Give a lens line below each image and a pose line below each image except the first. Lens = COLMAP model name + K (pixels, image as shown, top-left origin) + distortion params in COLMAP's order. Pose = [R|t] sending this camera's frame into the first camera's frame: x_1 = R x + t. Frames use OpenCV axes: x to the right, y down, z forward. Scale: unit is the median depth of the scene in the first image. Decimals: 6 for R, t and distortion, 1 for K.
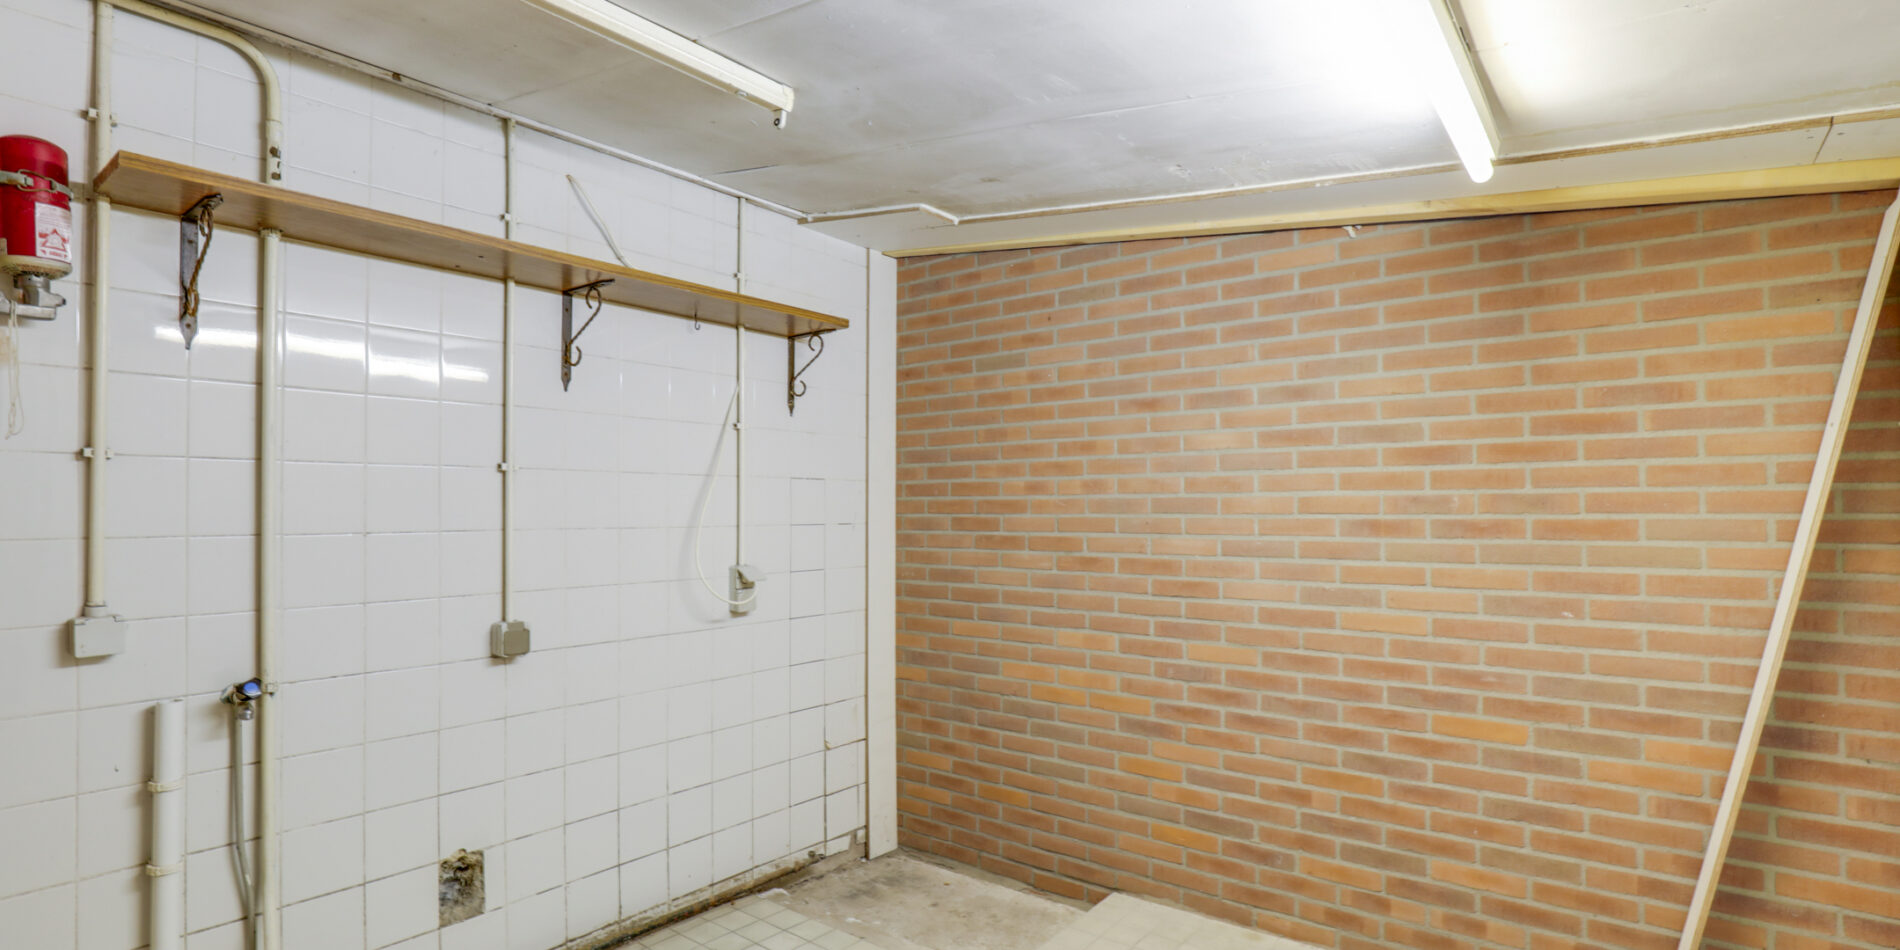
lens RADIAL K [[896.5, 0, 947.4], [0, 896.5, 487.8], [0, 0, 1]] dist [-0.015227, -0.000748]
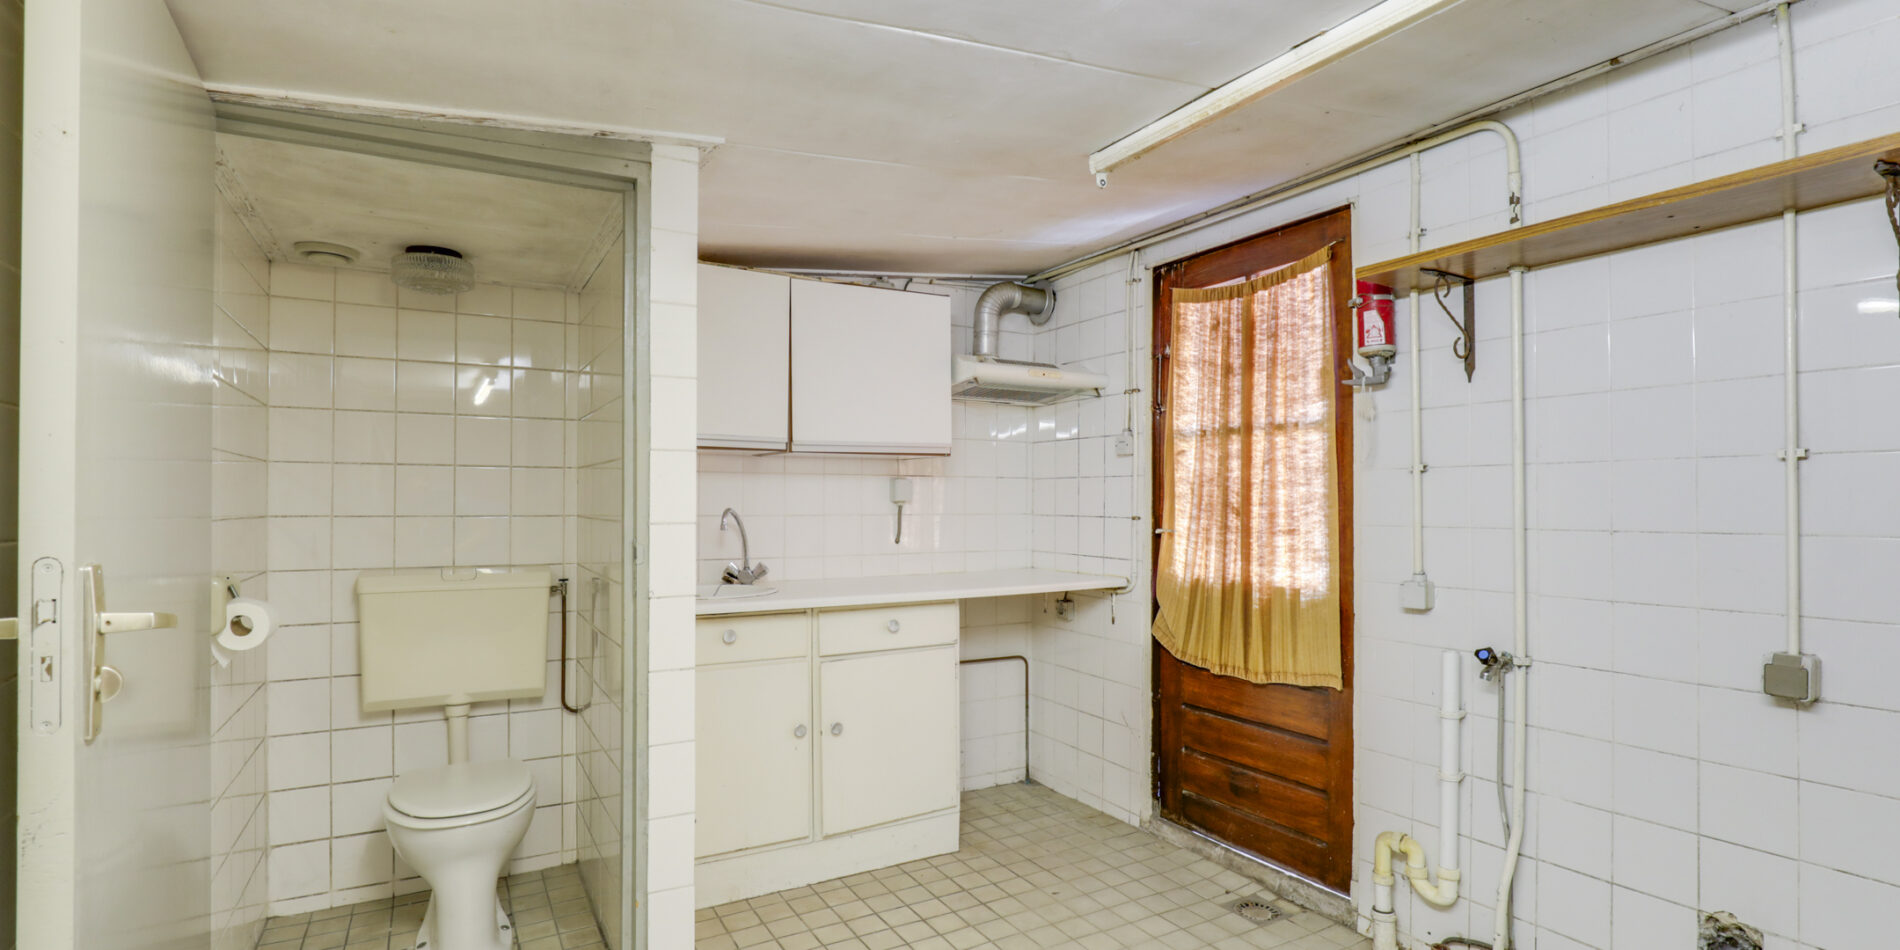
lens RADIAL K [[896.5, 0, 944.3], [0, 896.5, 493.5], [0, 0, 1]] dist [-0.015227, -0.000748]
pose [[-0.380990, -0.016736, -0.924428, 0.543581], [0.014828, 0.999597, -0.024208, 0.020916], [0.924460, -0.022931, -0.380589, 0.680943]]
